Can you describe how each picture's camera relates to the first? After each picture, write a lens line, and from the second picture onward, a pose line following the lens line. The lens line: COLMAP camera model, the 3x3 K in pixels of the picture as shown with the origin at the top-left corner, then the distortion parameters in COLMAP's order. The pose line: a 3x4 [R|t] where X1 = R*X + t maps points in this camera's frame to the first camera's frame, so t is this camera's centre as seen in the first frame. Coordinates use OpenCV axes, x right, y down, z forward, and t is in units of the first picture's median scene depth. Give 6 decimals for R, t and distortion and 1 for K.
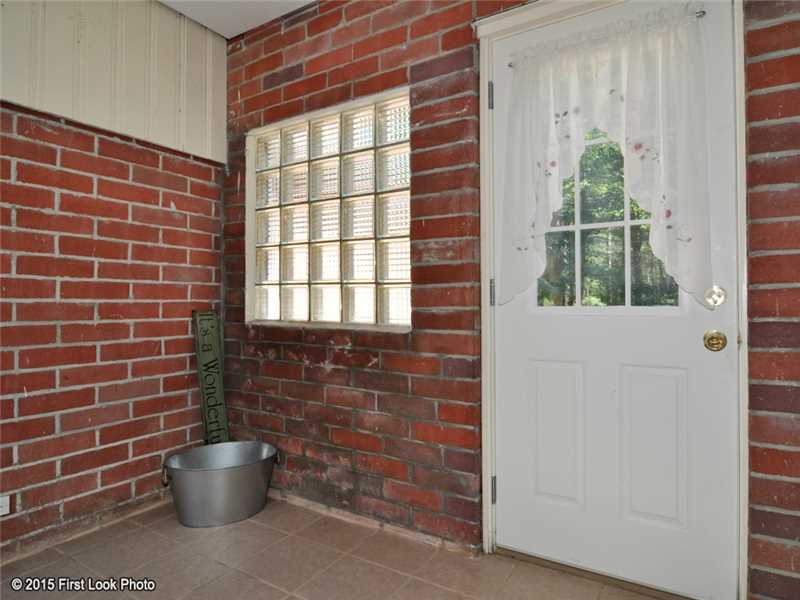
lens RADIAL K [[491.3, 0, 403.1], [0, 491.3, 300.2], [0, 0, 1]] dist [-0.020776, -0.001009]
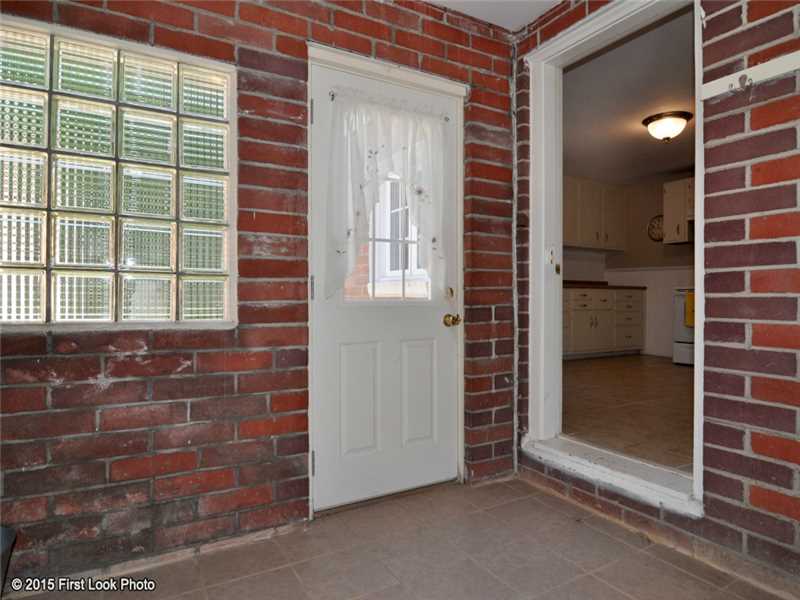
lens RADIAL K [[491.3, 0, 403.1], [0, 491.3, 300.2], [0, 0, 1]] dist [-0.020776, -0.001009]
pose [[0.450687, -0.000803, 0.892681, -0.688411], [-0.003220, 0.999992, 0.002525, 0.008659], [-0.892676, -0.004012, 0.450681, 0.291429]]
